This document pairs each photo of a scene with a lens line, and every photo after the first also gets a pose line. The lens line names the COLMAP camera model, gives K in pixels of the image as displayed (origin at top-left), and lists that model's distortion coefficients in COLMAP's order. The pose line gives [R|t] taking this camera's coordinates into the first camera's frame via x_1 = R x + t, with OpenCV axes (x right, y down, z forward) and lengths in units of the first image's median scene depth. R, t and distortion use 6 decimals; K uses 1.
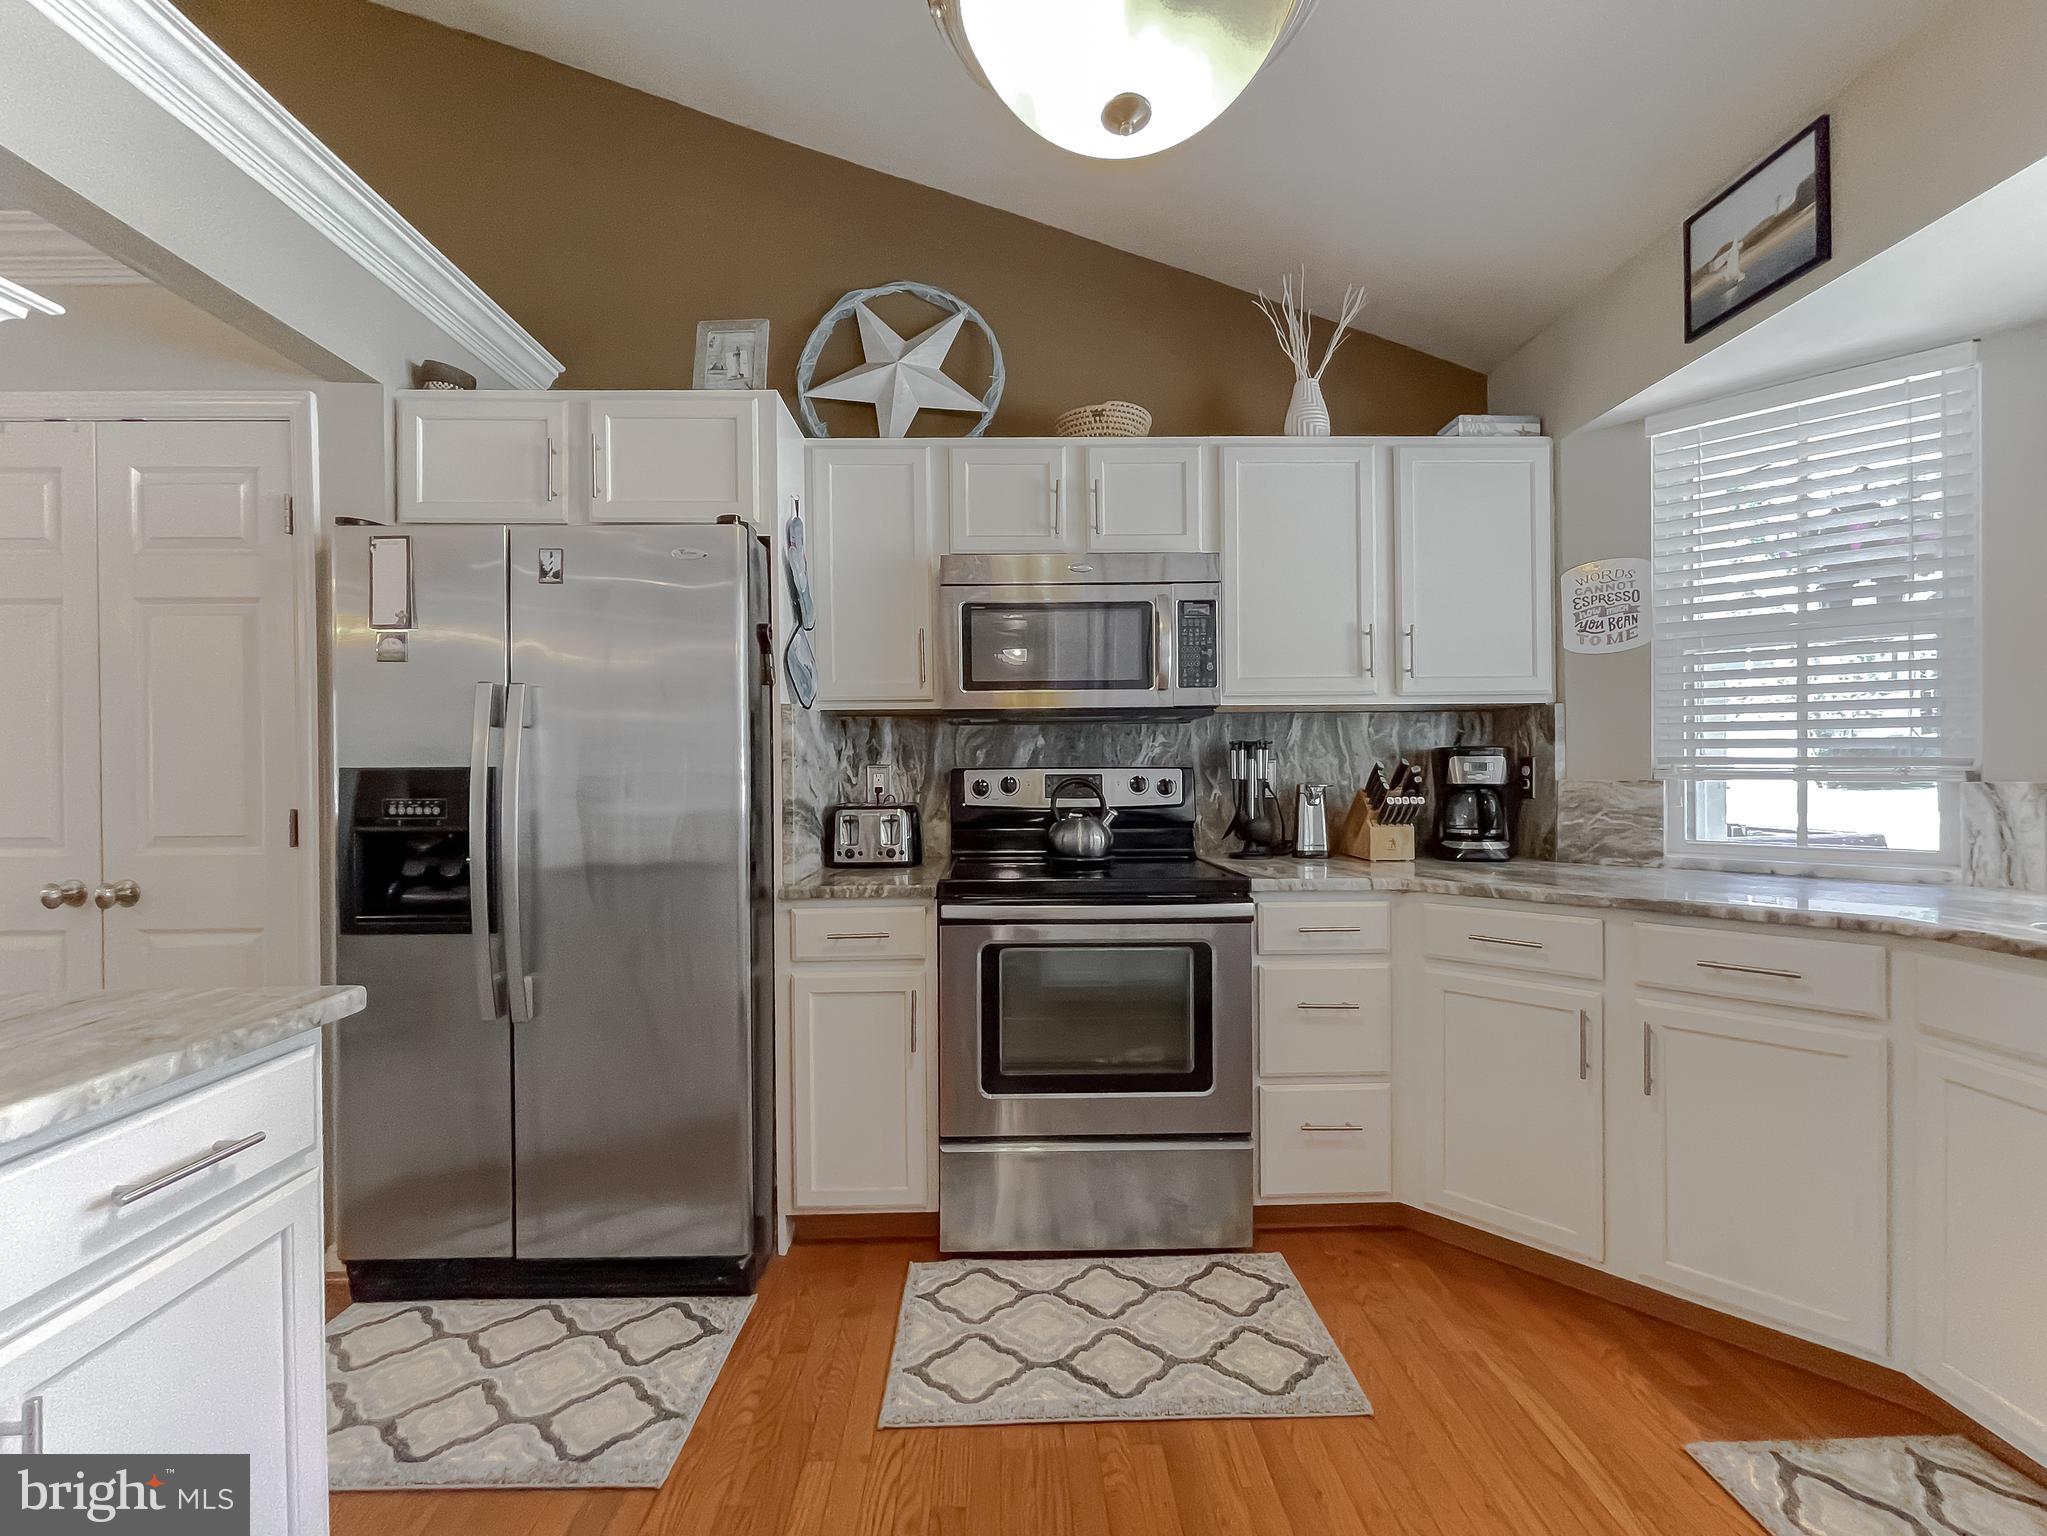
lens RADIAL K [[839.9, 0, 1017.6], [0, 839.9, 774.6], [0, 0, 1]] dist [-0.003221, -0.000012]
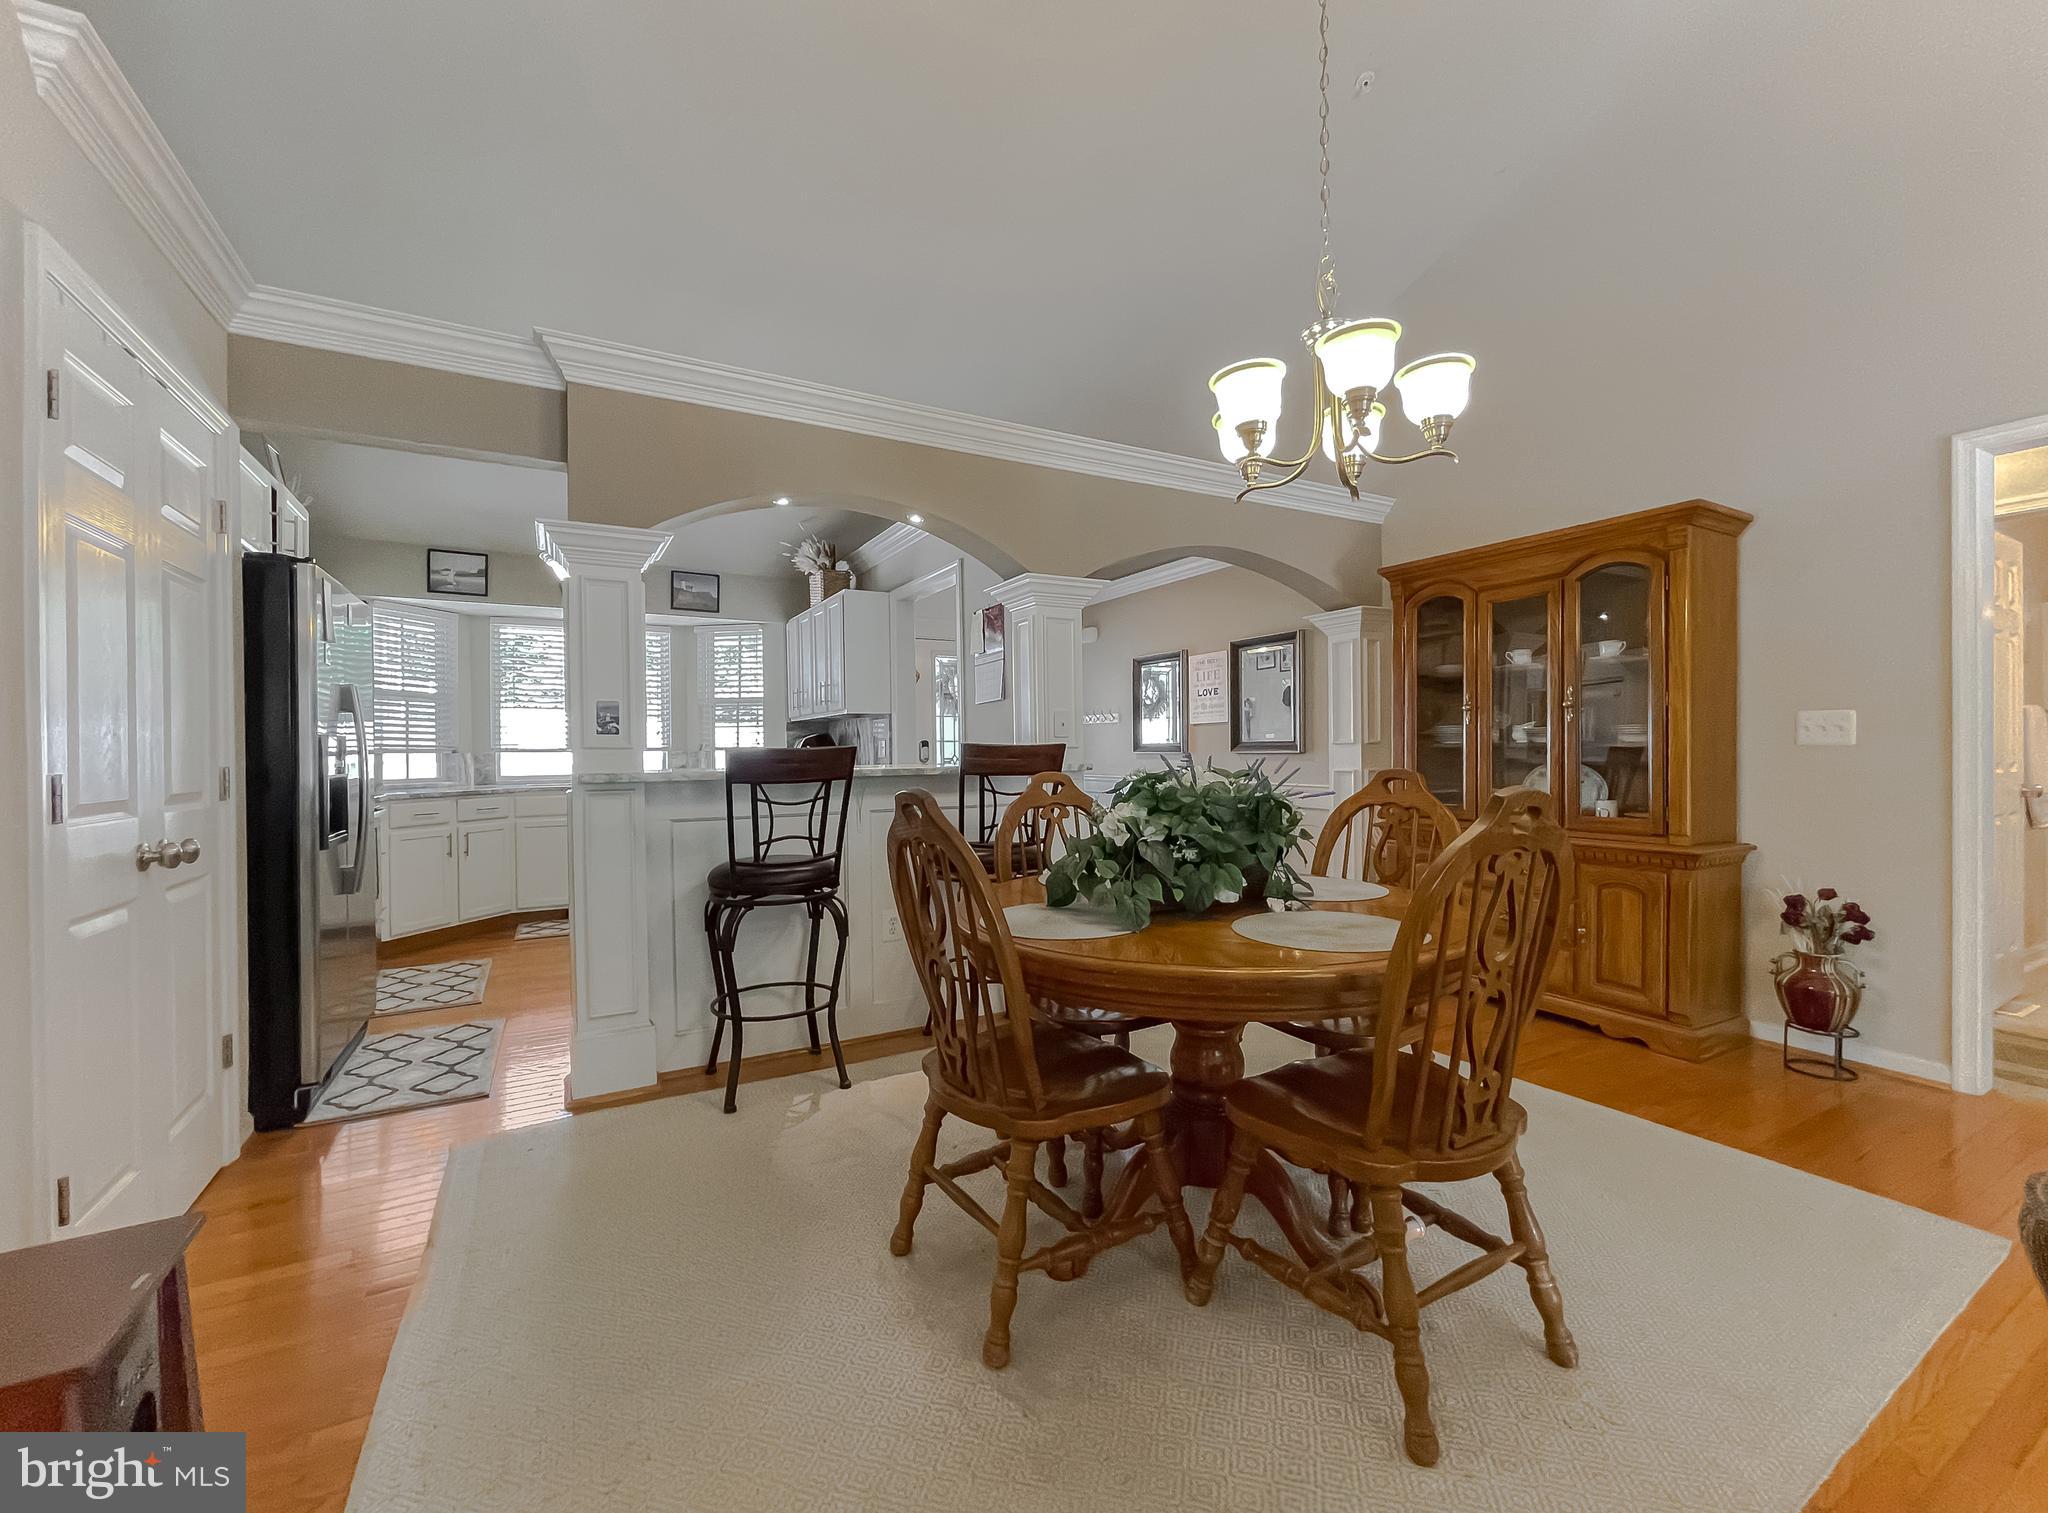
lens RADIAL K [[843.5, 0, 1016.0], [0, 843.5, 749.9], [0, 0, 1]] dist [-0.000115, -0.000085]
pose [[-0.463645, 0.010232, 0.885962, -2.142036], [0.016772, 0.999856, -0.002771, 0.032473], [-0.885862, 0.013575, -0.463749, 0.494896]]
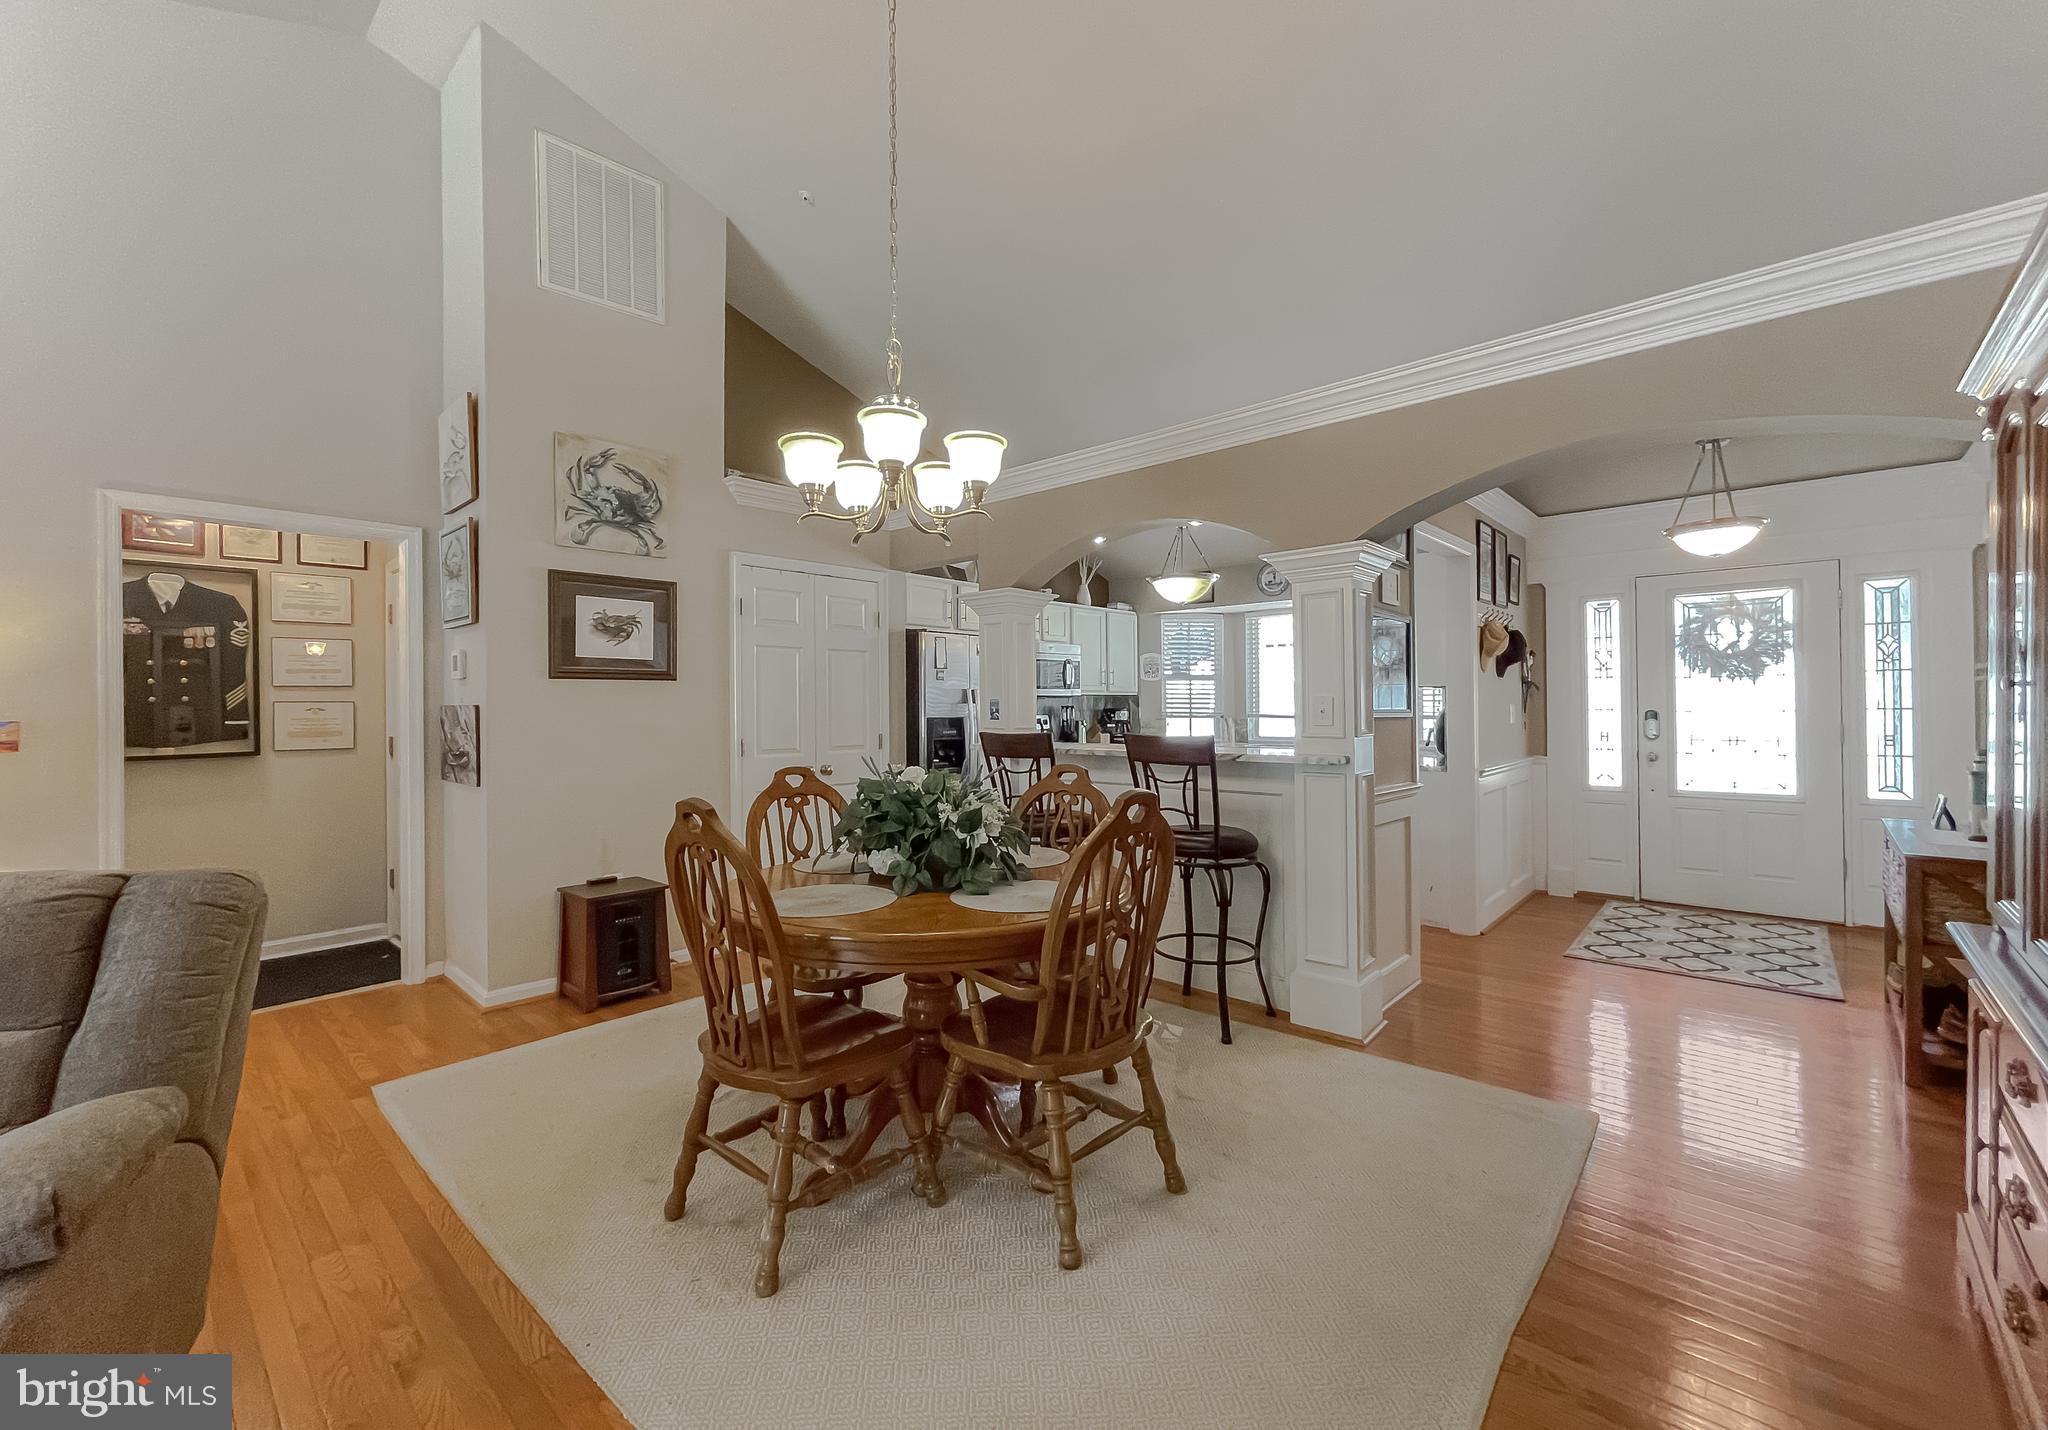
lens RADIAL K [[835.7, 0, 1018.6], [0, 835.7, 702.7], [0, 0, 1]] dist [-0.000738, -0.000117]
pose [[0.689368, 0.006172, 0.724385, -2.147598], [0.004484, 0.999908, -0.012786, -0.016713], [-0.724398, 0.012062, 0.689277, -0.953668]]
